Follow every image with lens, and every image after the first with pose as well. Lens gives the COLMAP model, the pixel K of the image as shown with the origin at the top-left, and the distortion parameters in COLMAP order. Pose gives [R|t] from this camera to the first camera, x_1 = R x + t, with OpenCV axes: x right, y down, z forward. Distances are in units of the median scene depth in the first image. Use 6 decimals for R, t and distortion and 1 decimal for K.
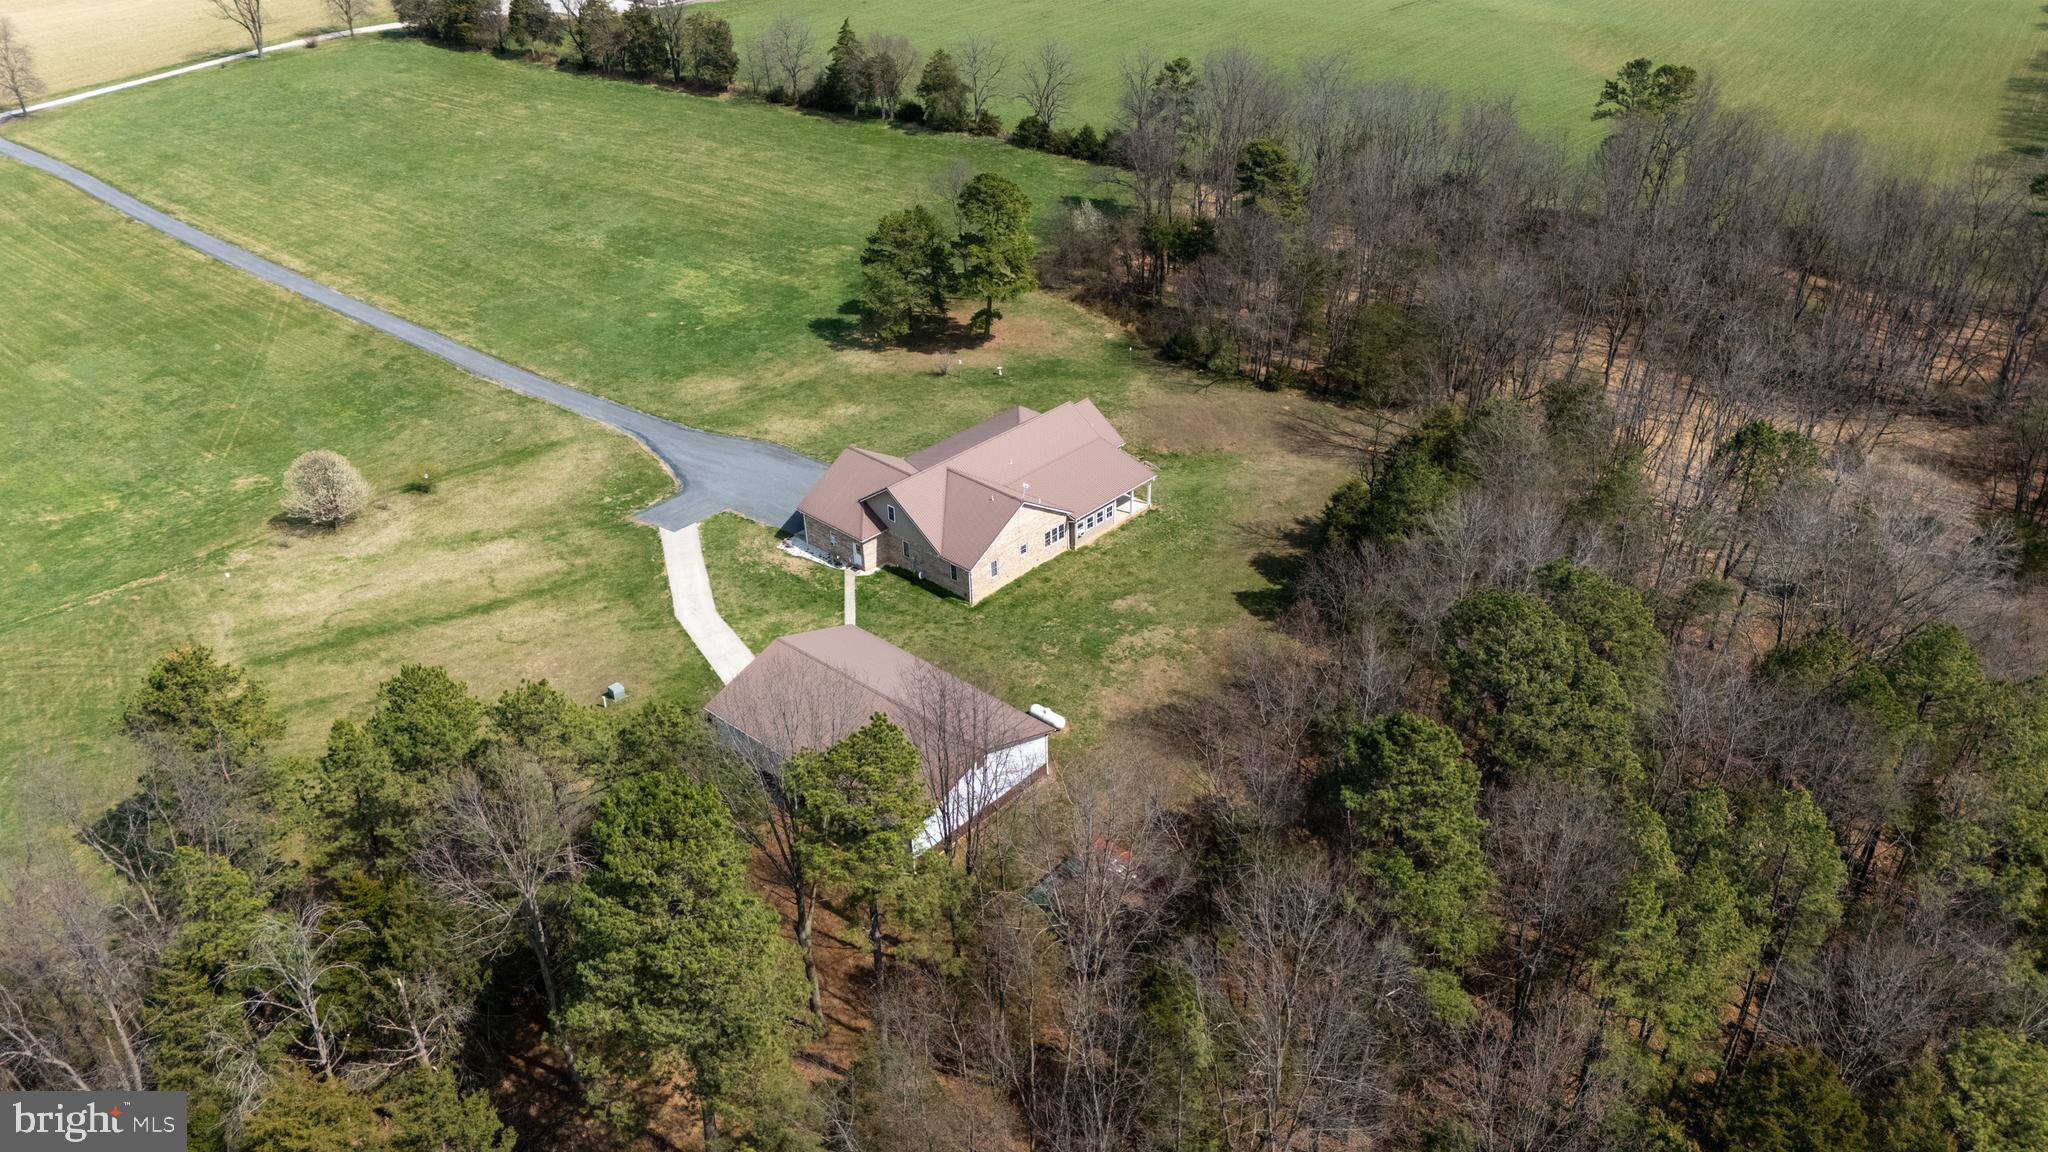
lens RADIAL K [[1502.1, 0, 1024.0], [0, 1502.1, 576.0], [0, 0, 1]] dist [0.091265, -0.100638]
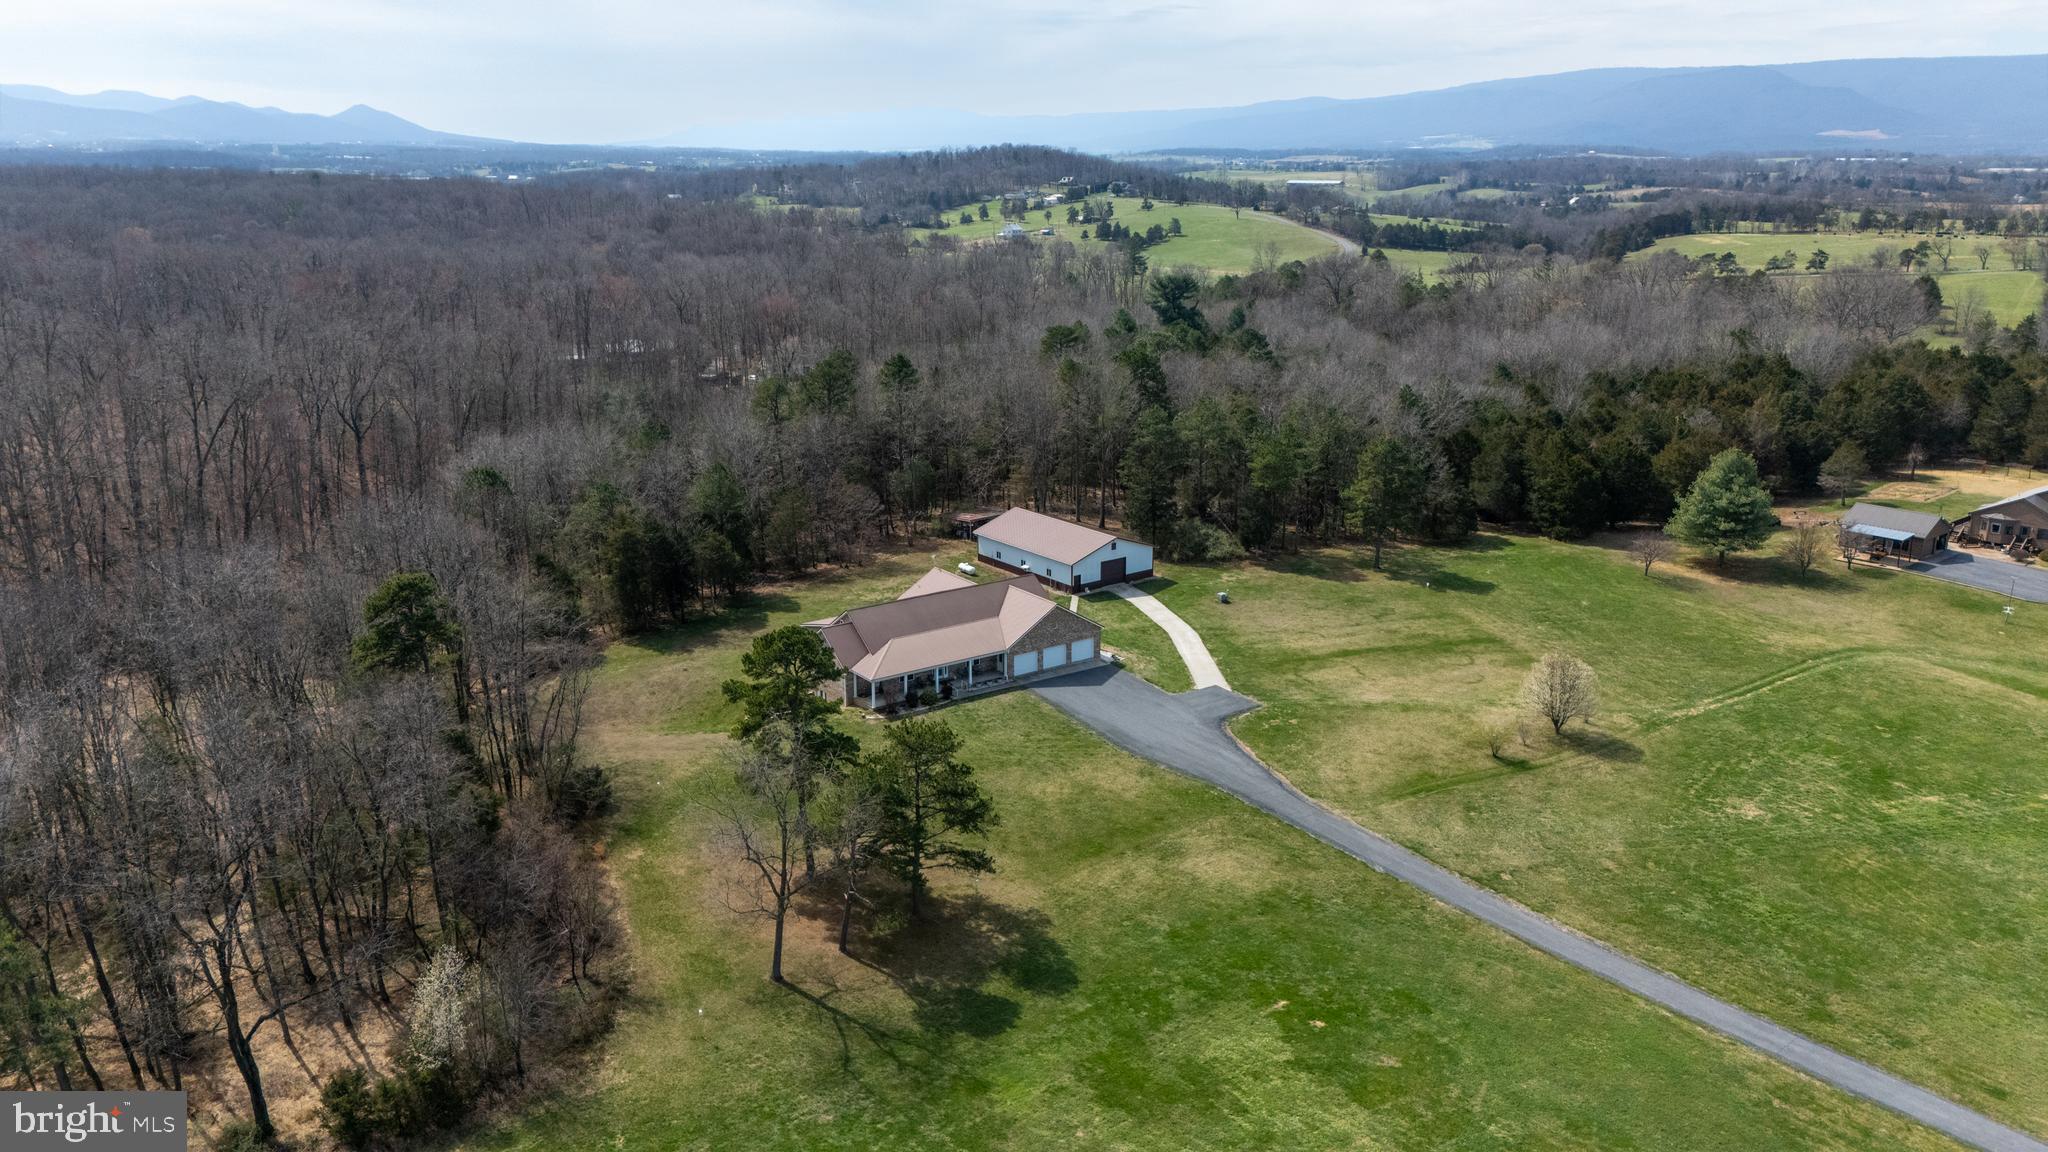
lens RADIAL K [[1502.1, 0, 1024.0], [0, 1502.1, 576.0], [0, 0, 1]] dist [0.091265, -0.100638]
pose [[-0.980872, -0.027008, 0.192771, -0.300047], [0.122403, 0.684446, 0.718715, -0.888671], [-0.151353, 0.728563, -0.668048, 1.681653]]
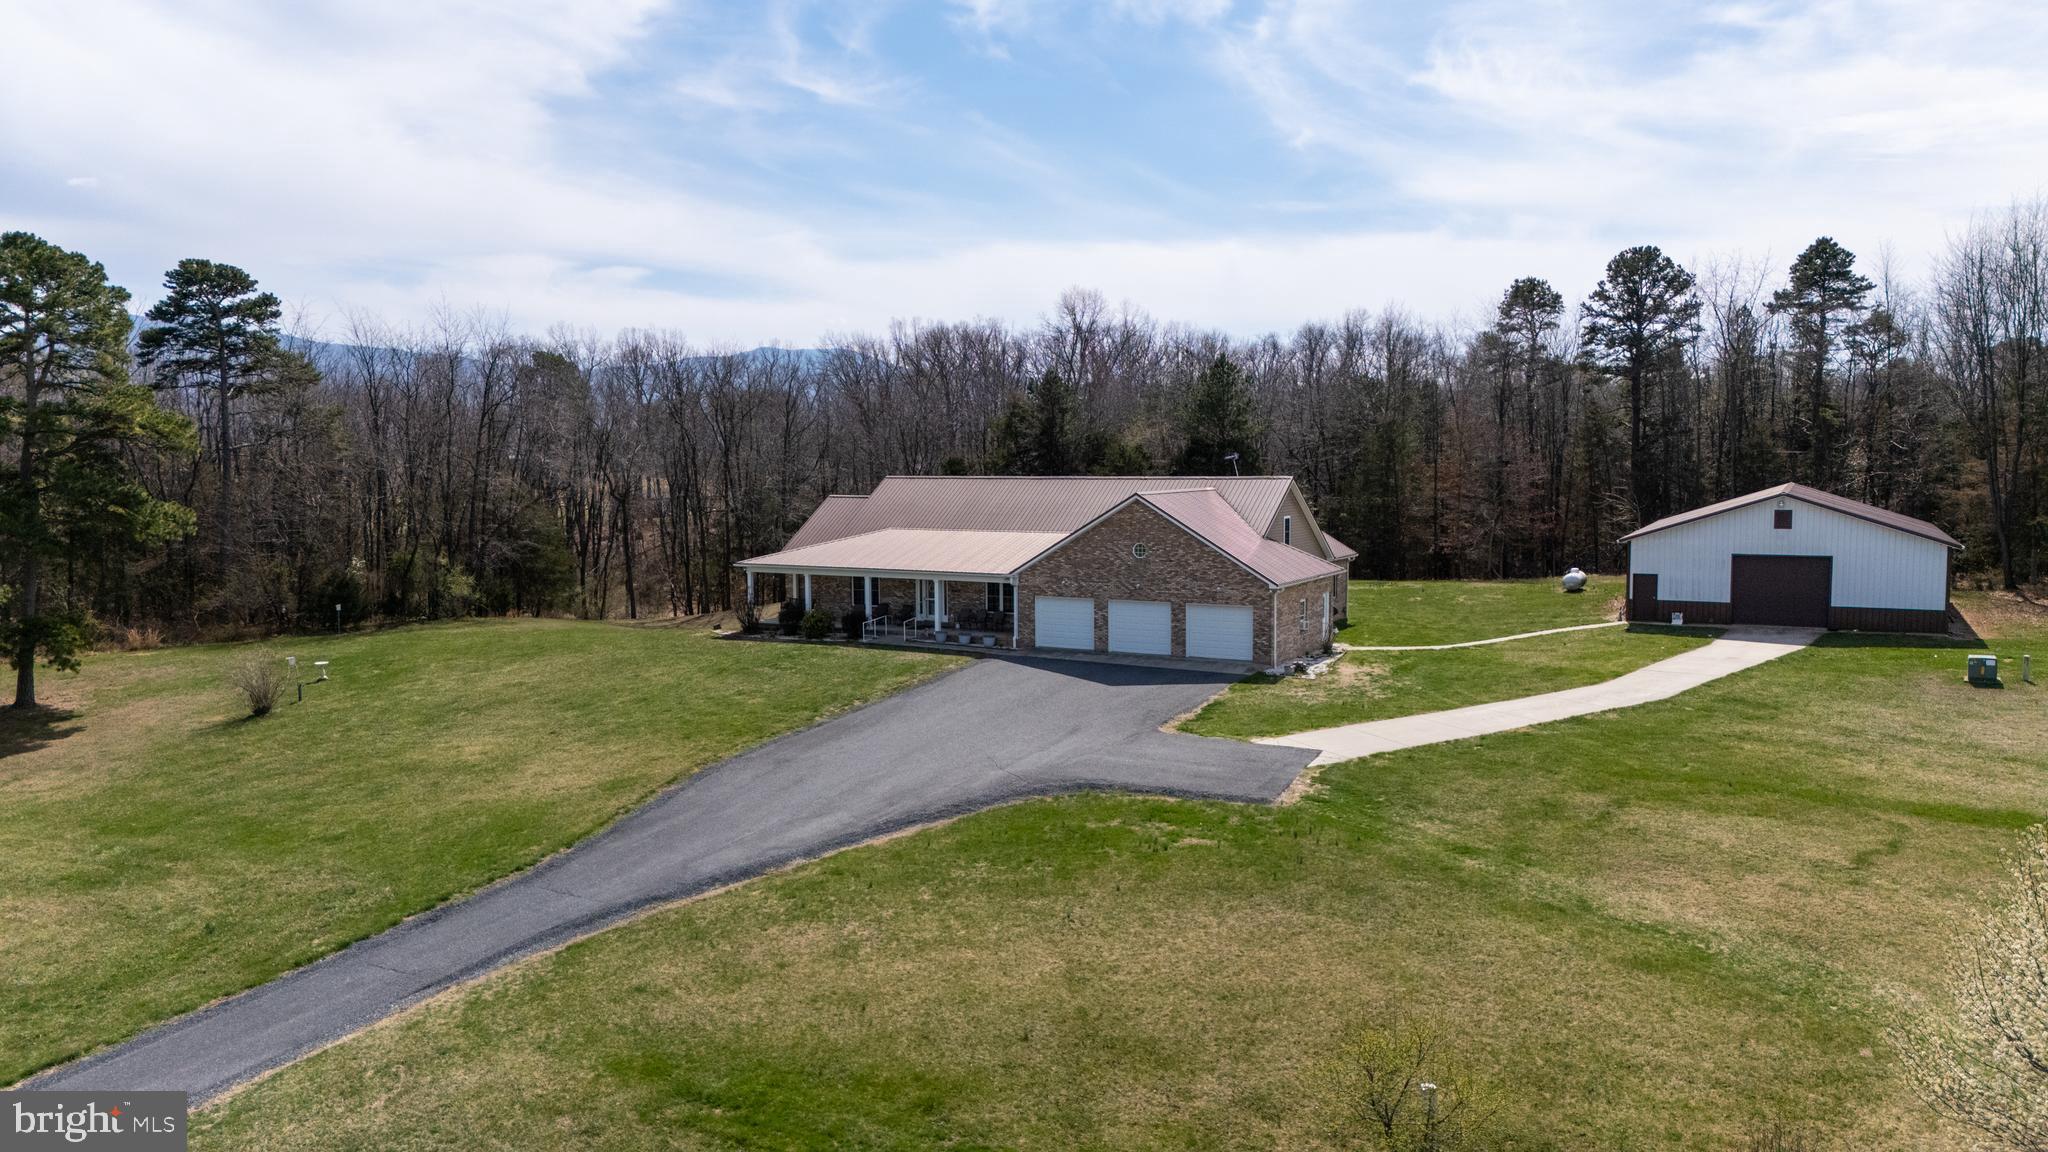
lens RADIAL K [[1502.1, 0, 1024.0], [0, 1502.1, 576.0], [0, 0, 1]] dist [0.091265, -0.100638]
pose [[-0.246234, -0.054101, 0.967699, -0.547672], [0.515247, 0.838358, 0.177976, -0.160479], [-0.820907, 0.542428, -0.178556, 1.082924]]
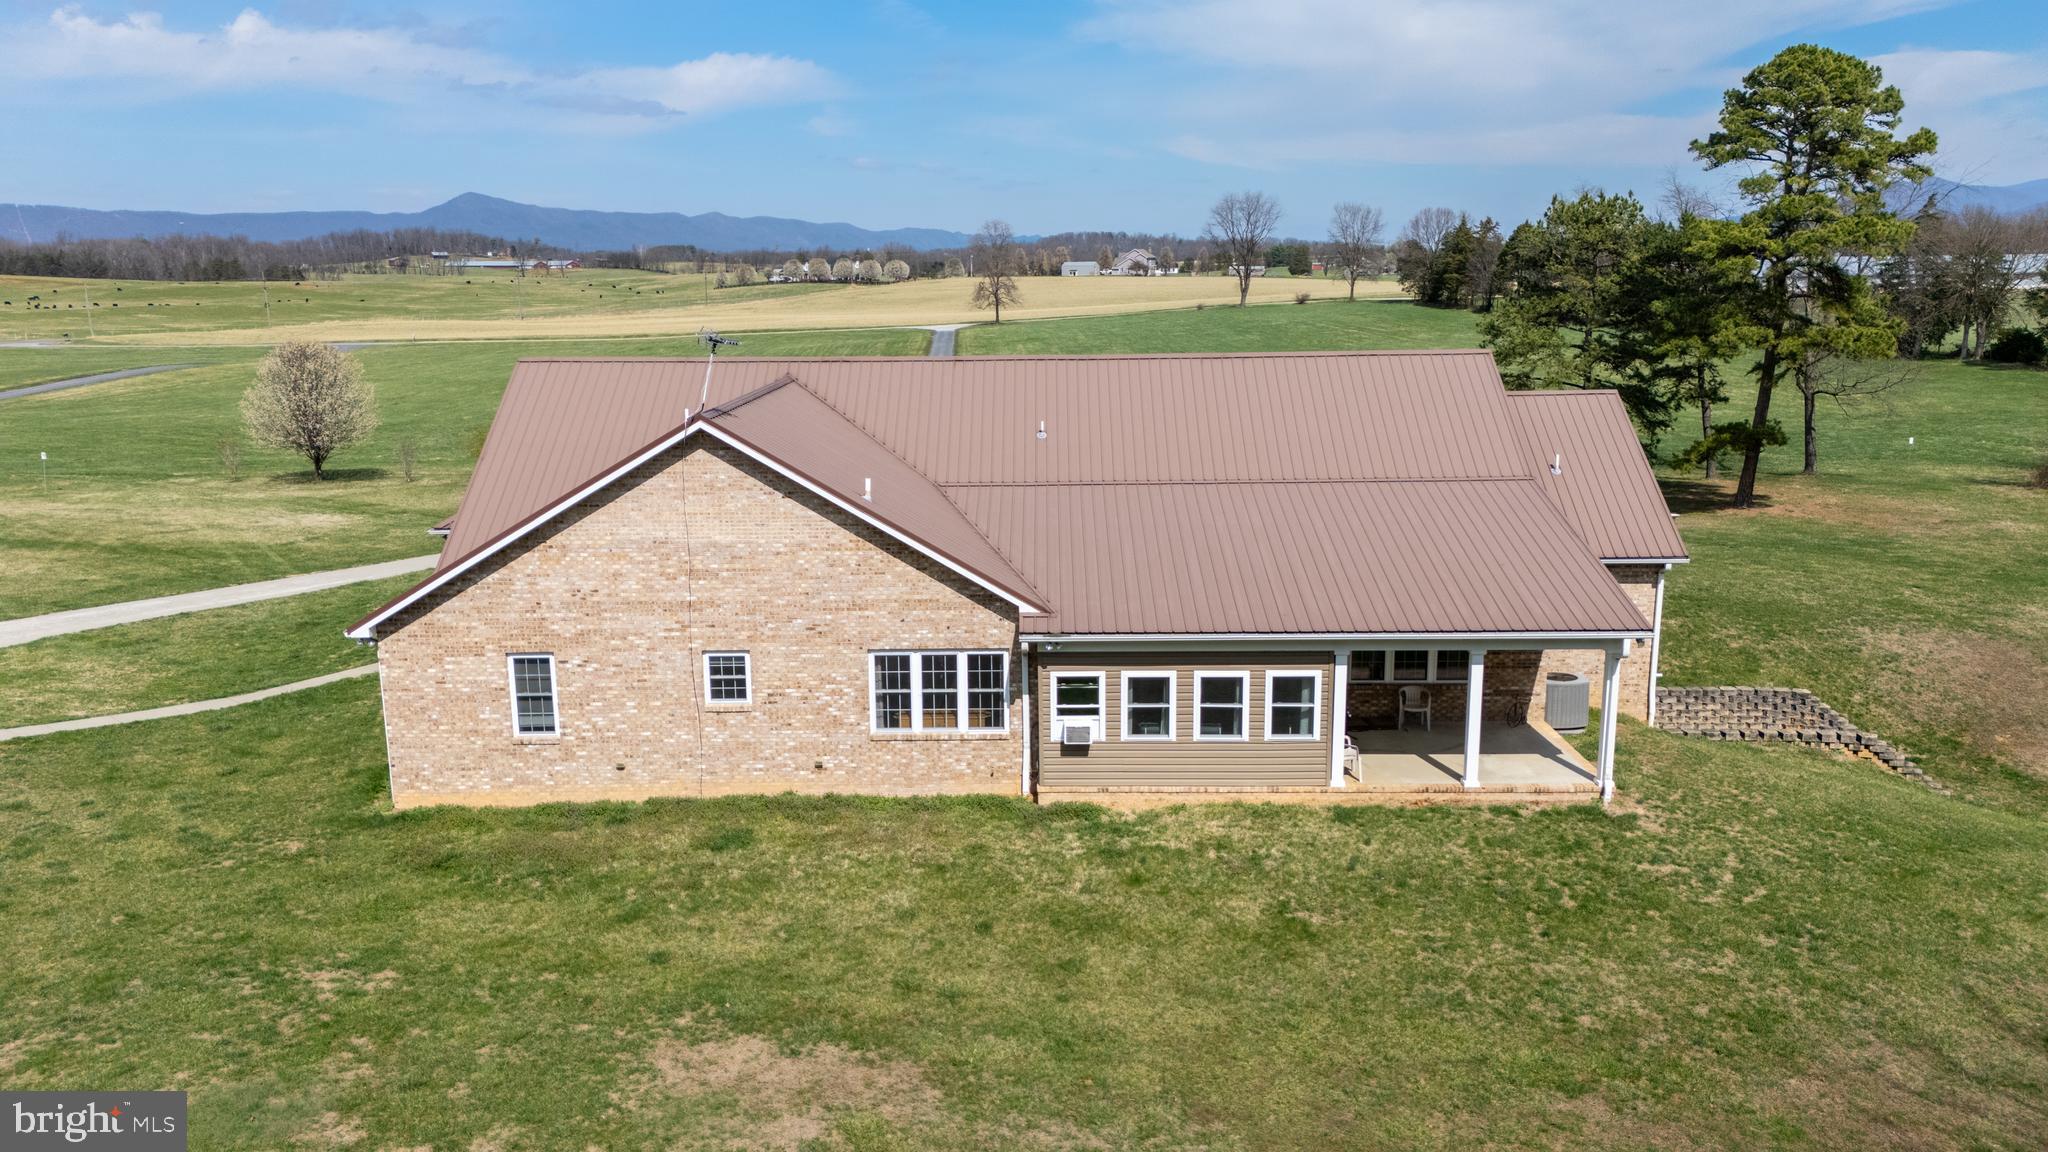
lens RADIAL K [[1502.1, 0, 1024.0], [0, 1502.1, 576.0], [0, 0, 1]] dist [0.091265, -0.100638]
pose [[0.680937, 0.167941, -0.712826, 0.165409], [-0.385368, 0.909861, -0.153766, -0.012837], [0.622749, 0.379405, 0.684277, 0.793267]]
